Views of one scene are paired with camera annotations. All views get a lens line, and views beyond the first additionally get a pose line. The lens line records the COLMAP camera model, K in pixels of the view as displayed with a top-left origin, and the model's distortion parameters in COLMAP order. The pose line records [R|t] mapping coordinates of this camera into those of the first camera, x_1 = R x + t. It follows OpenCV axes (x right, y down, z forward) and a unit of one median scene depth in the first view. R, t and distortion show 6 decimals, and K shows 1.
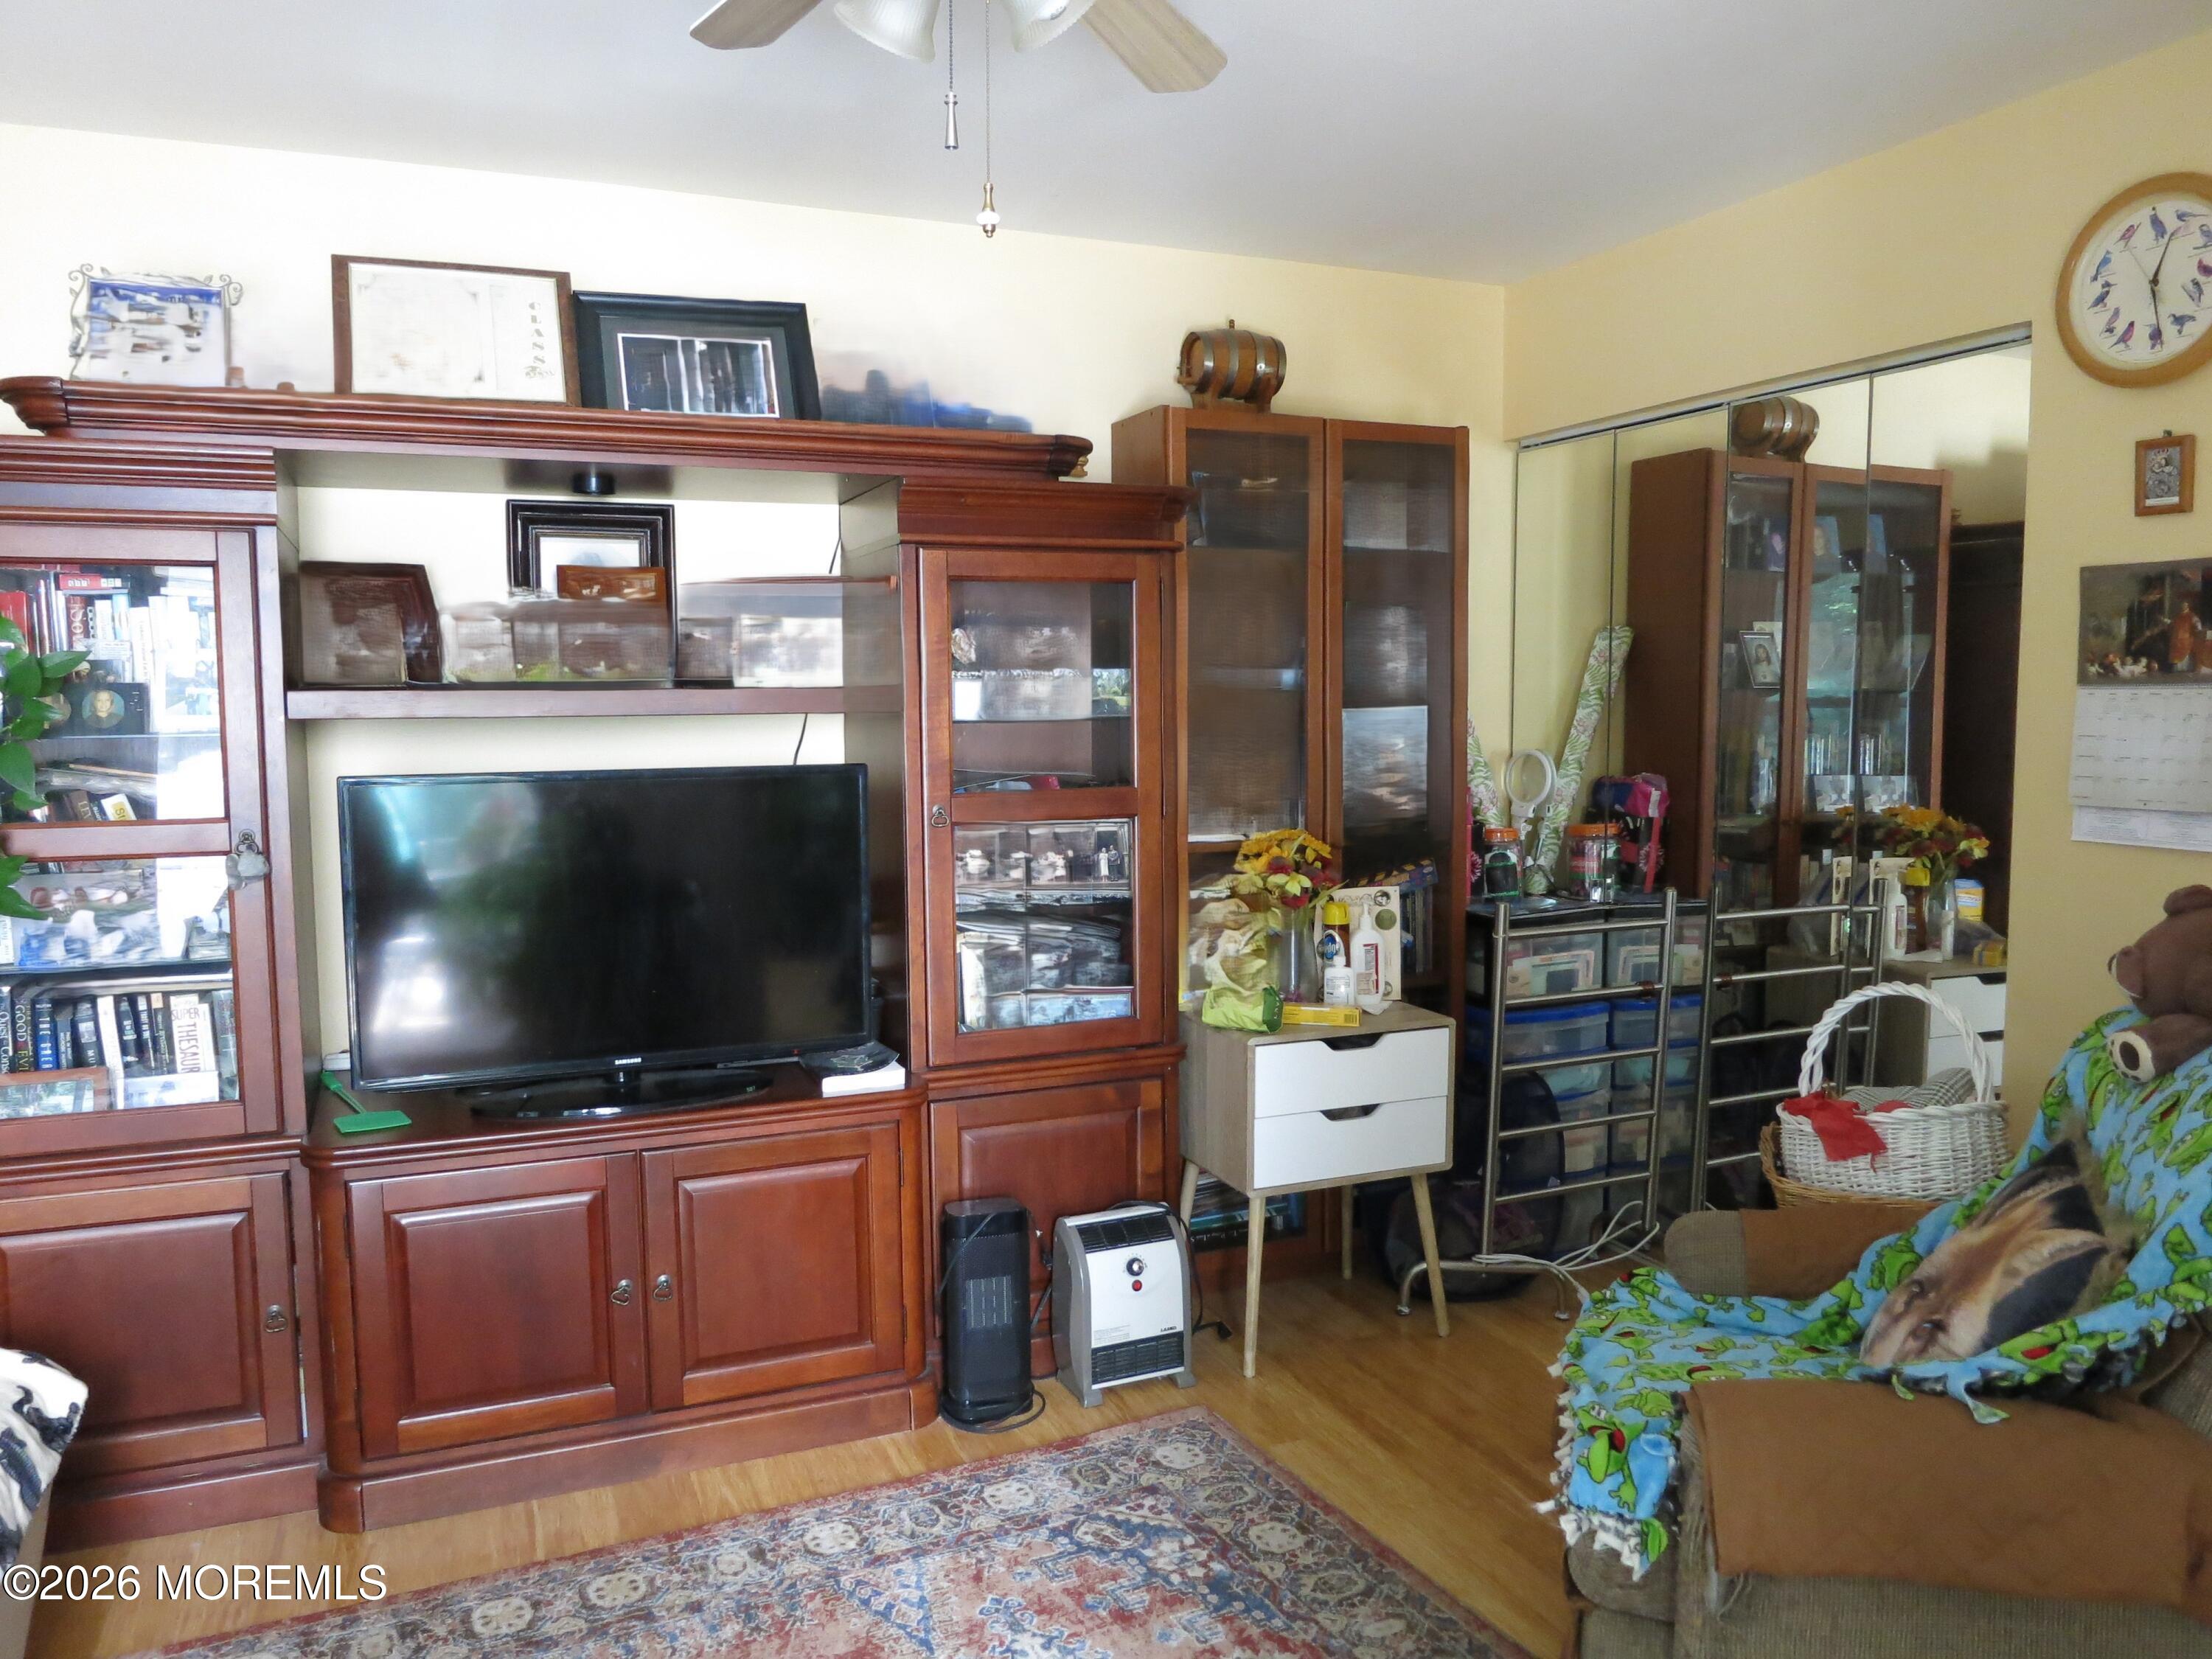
lens RADIAL K [[1621.1, 0, 1105.8], [0, 1621.1, 822.5], [0, 0, 1]] dist [-0.027673, 0.005769]
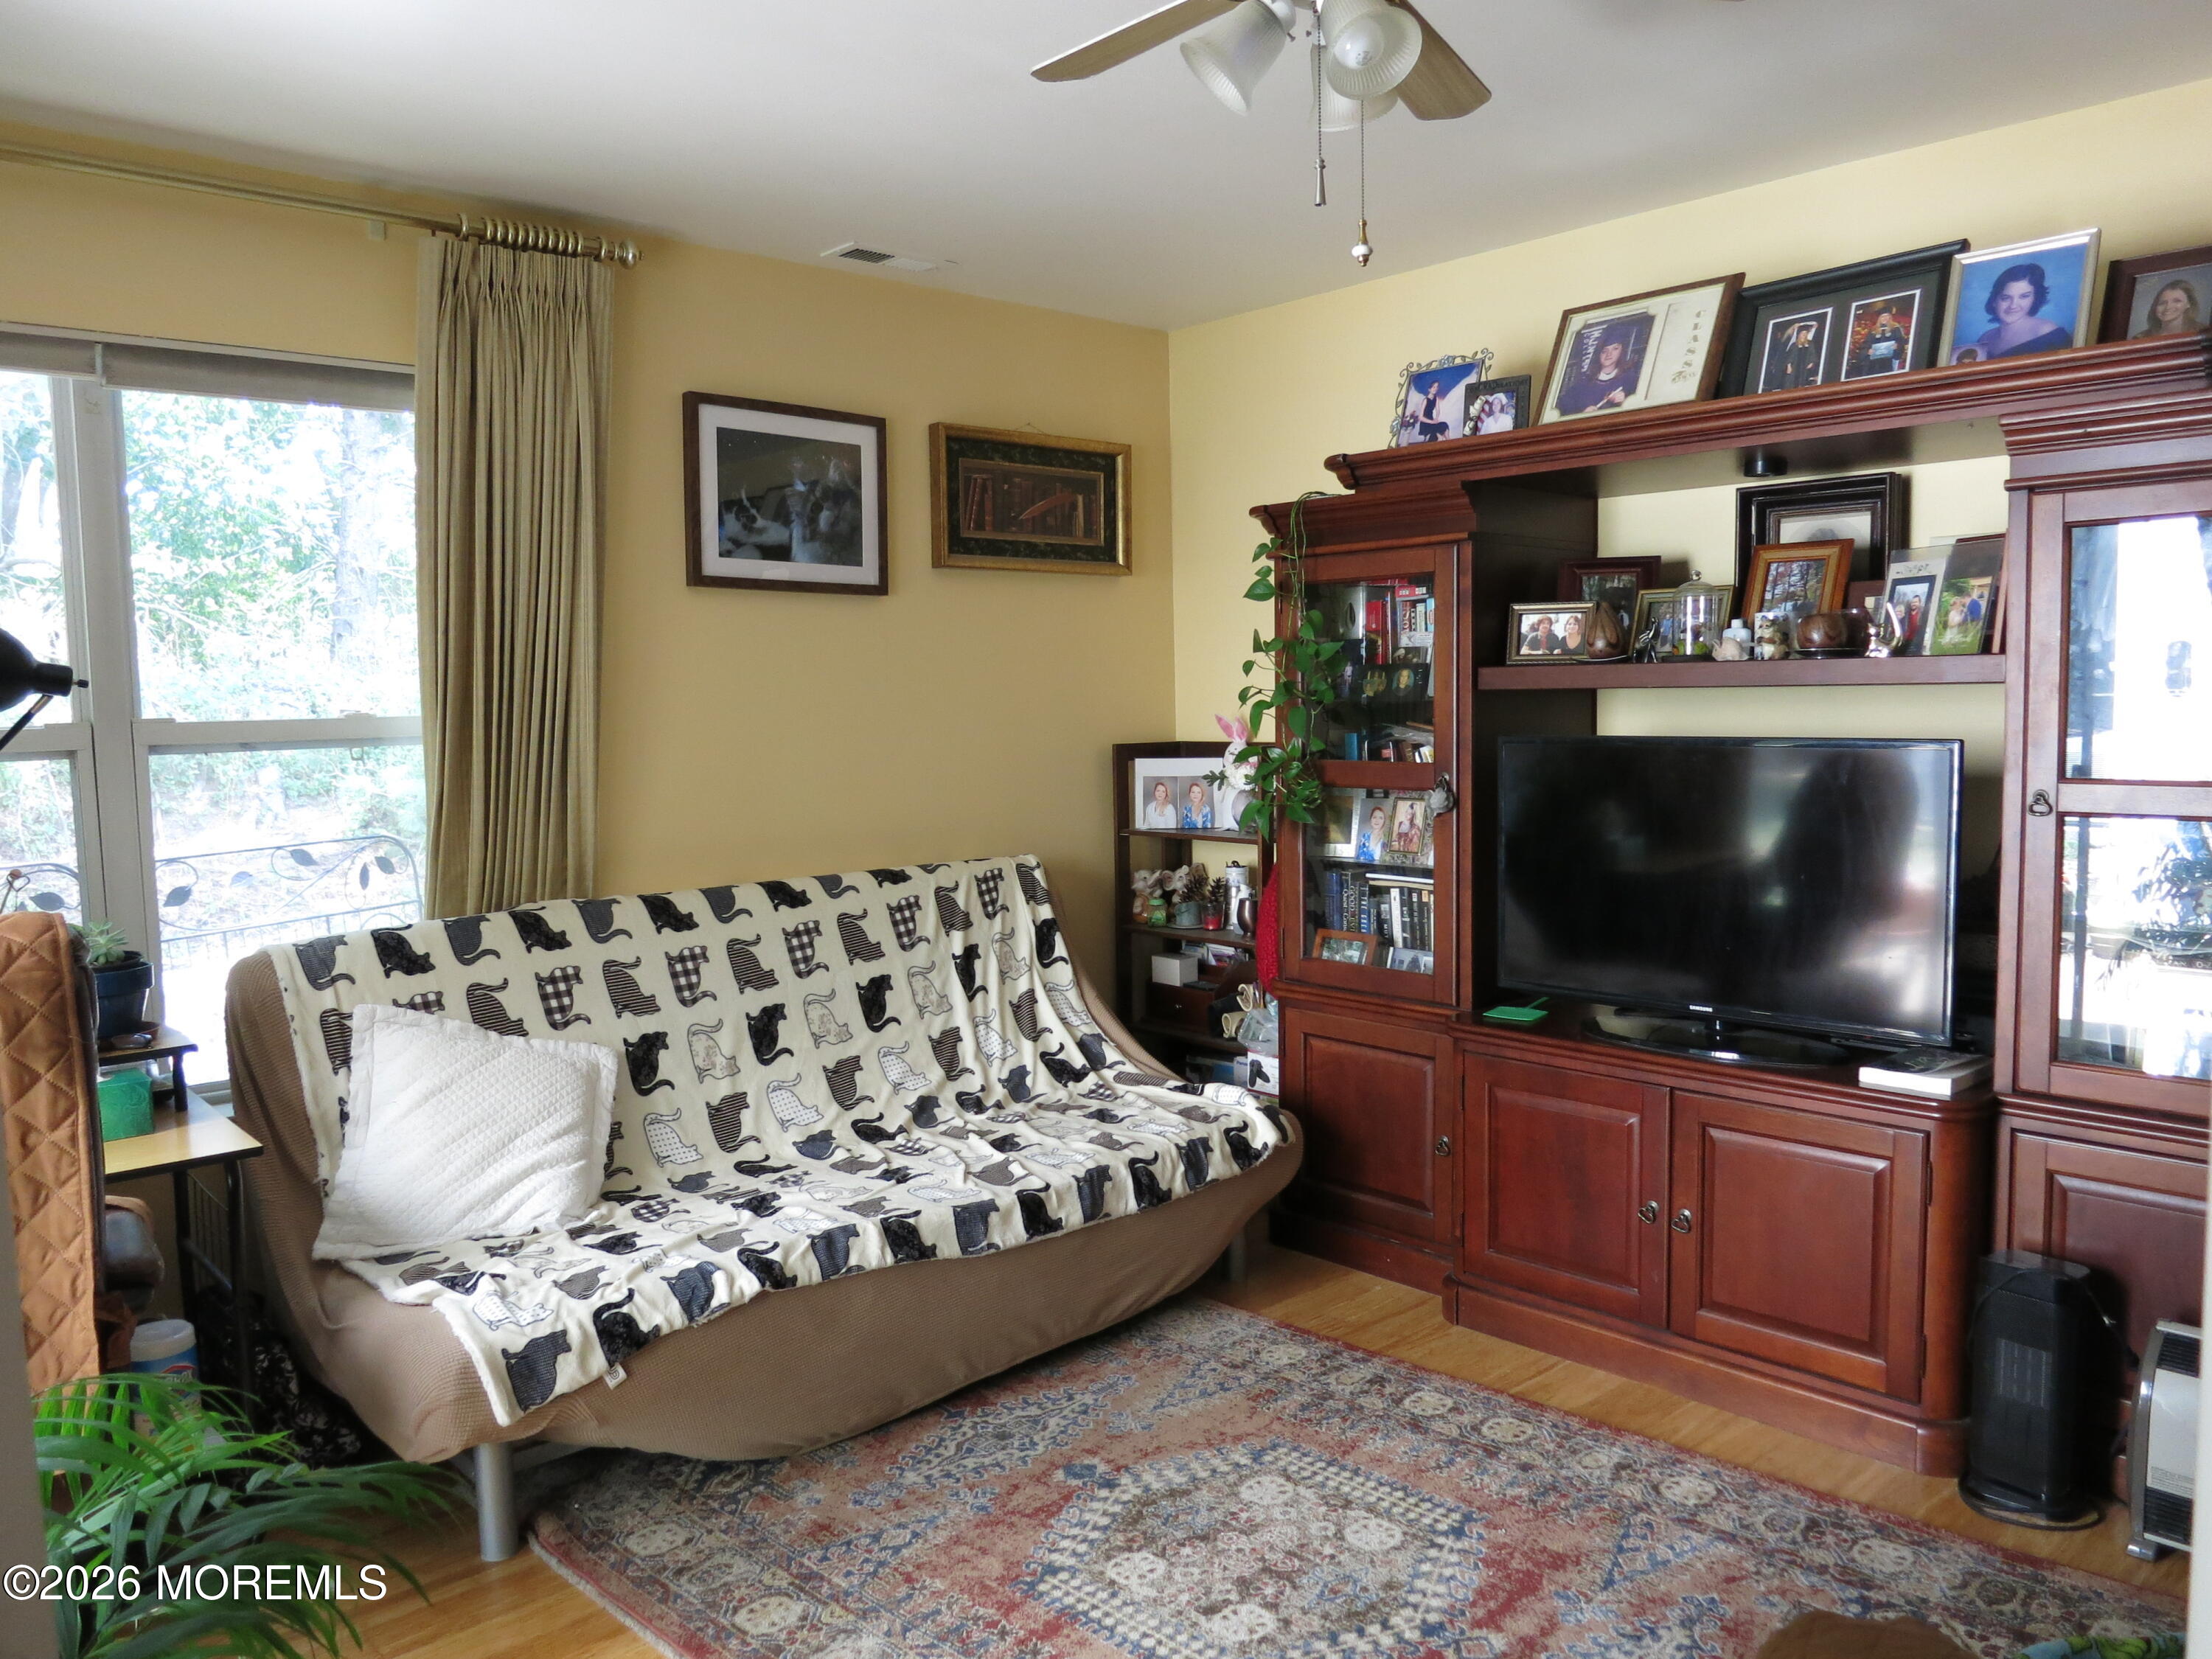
lens RADIAL K [[1612.8, 0, 1115.9], [0, 1612.8, 828.8], [0, 0, 1]] dist [-0.043273, 0.020174]
pose [[0.337126, 0.077729, -0.938245, 0.601503], [-0.061893, 0.996260, 0.060296, -0.012258], [0.939423, 0.037744, 0.340676, 0.287251]]
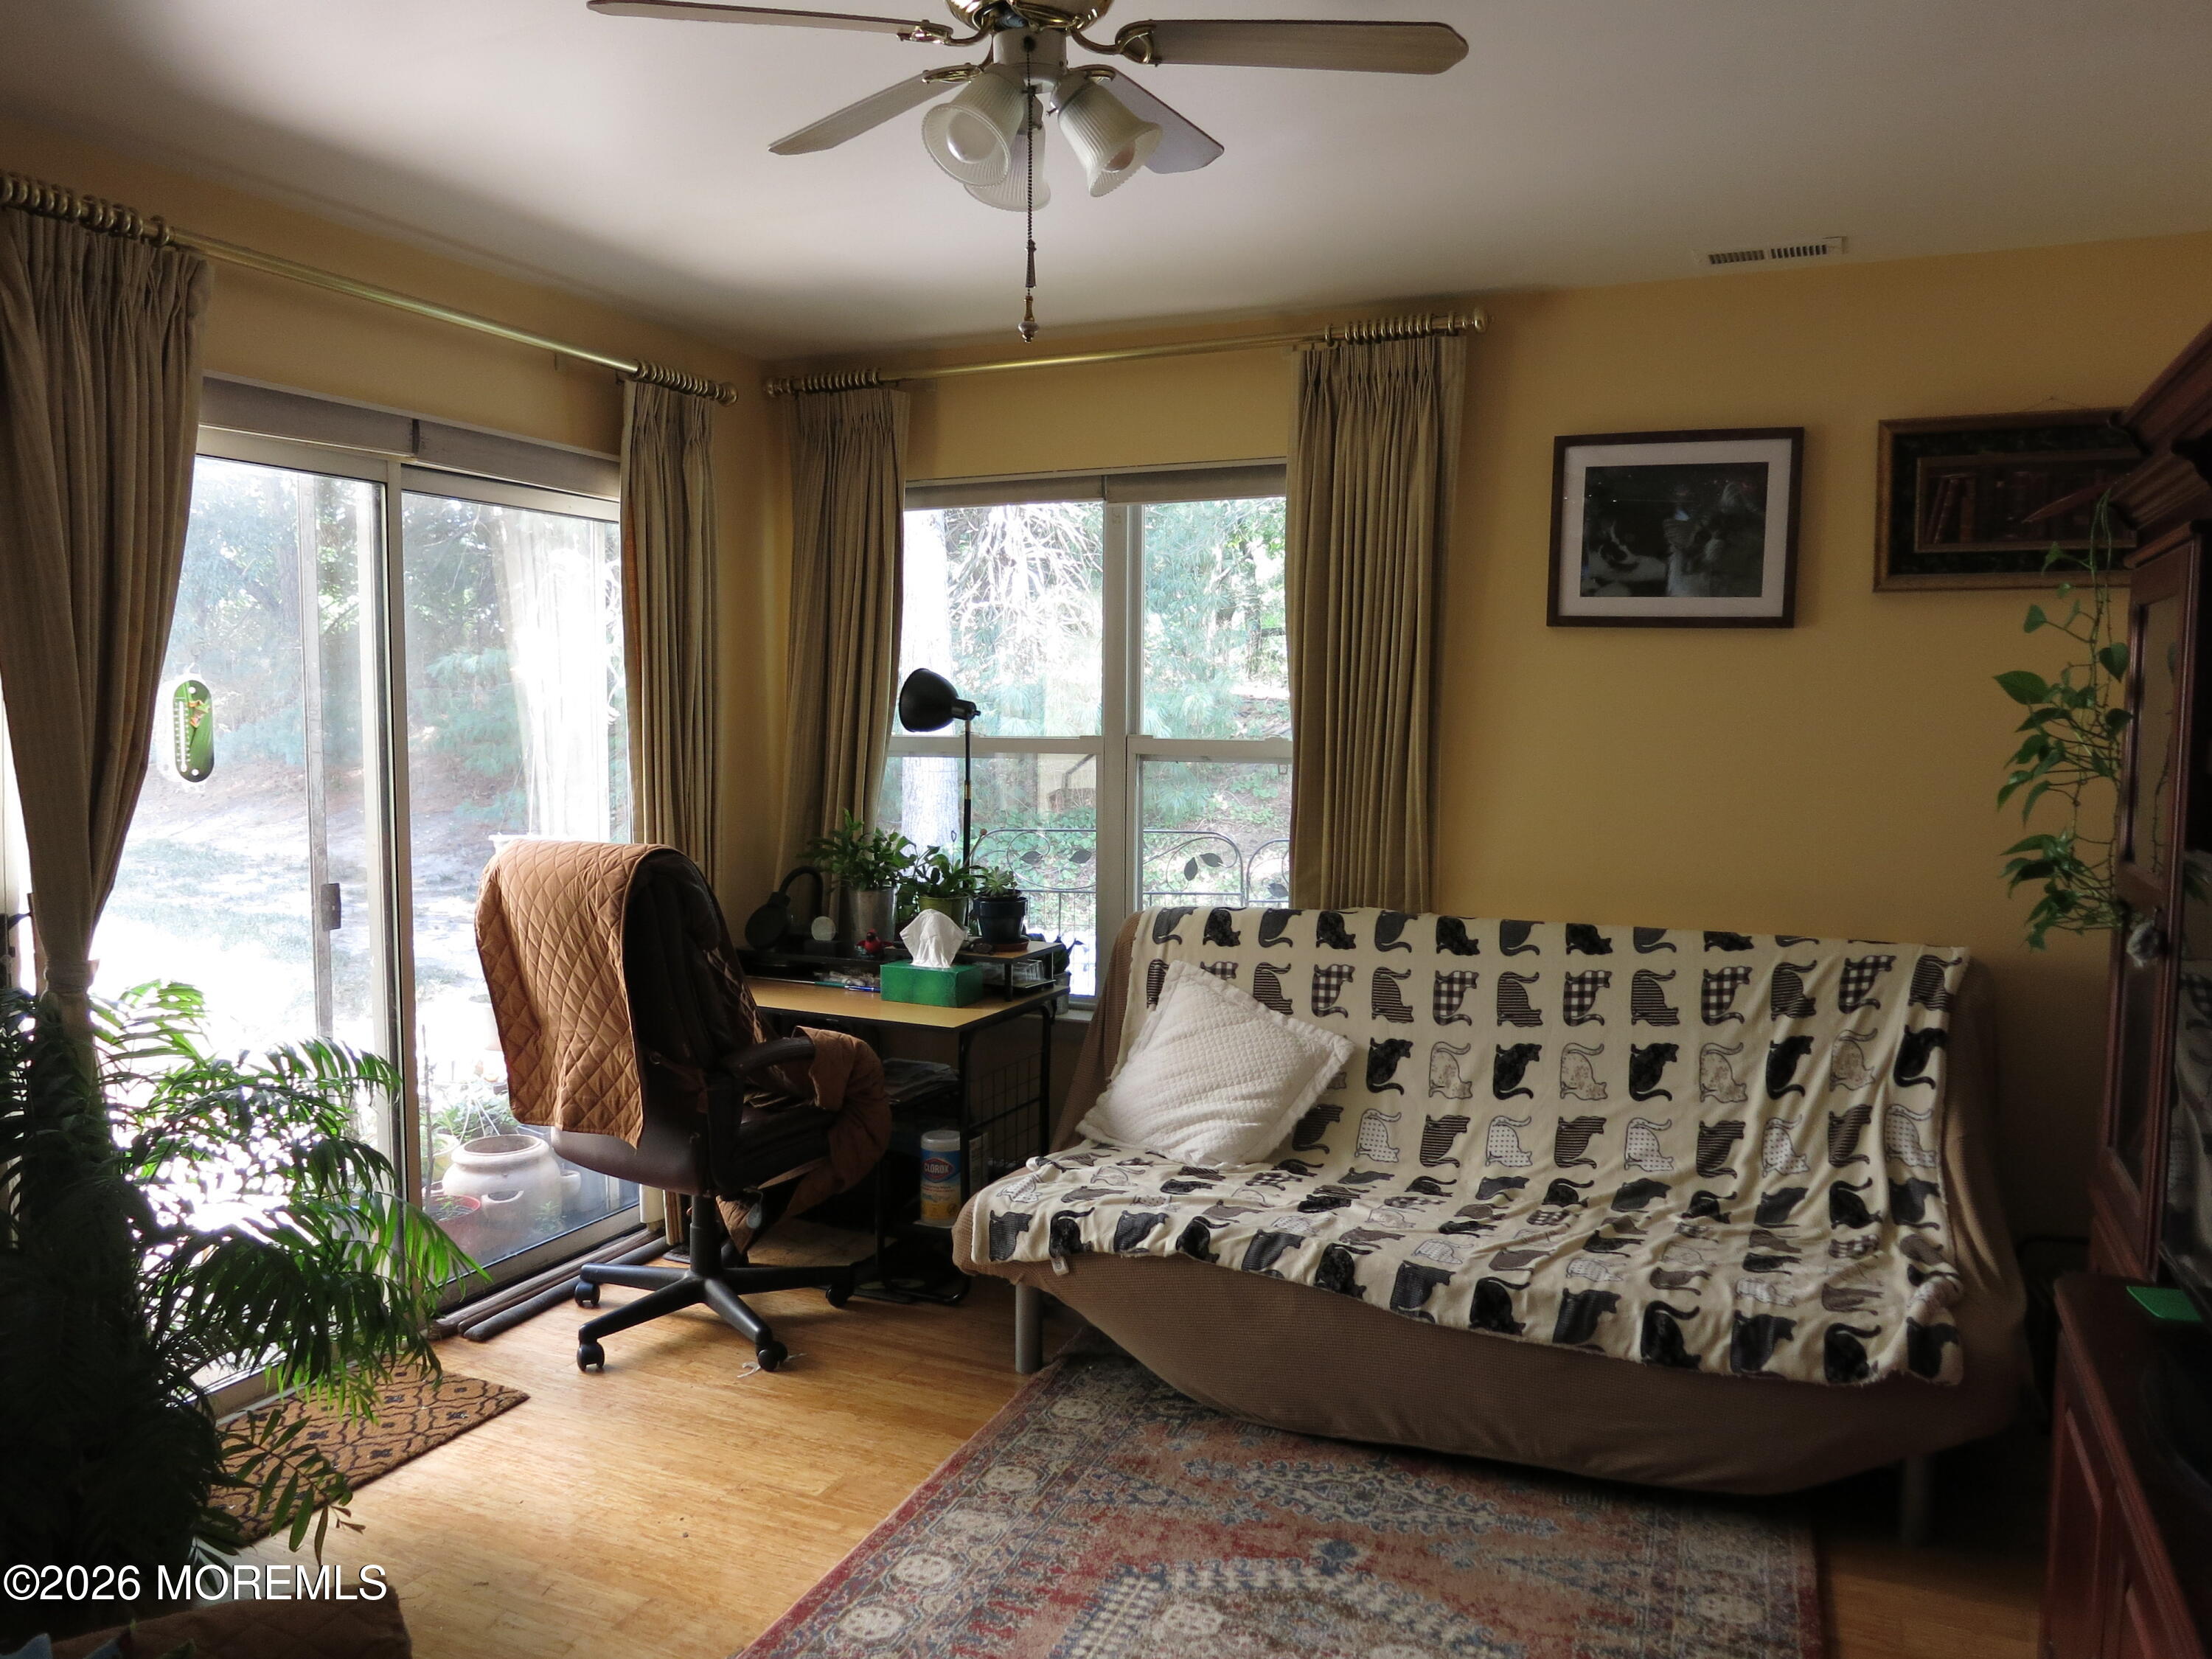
lens RADIAL K [[1612.8, 0, 1115.9], [0, 1612.8, 828.8], [0, 0, 1]] dist [-0.043273, 0.020174]
pose [[-0.737133, 0.052973, -0.673668, 0.413735], [-0.059560, 0.987950, 0.142857, -0.115936], [0.673118, 0.145428, -0.725095, 1.186539]]
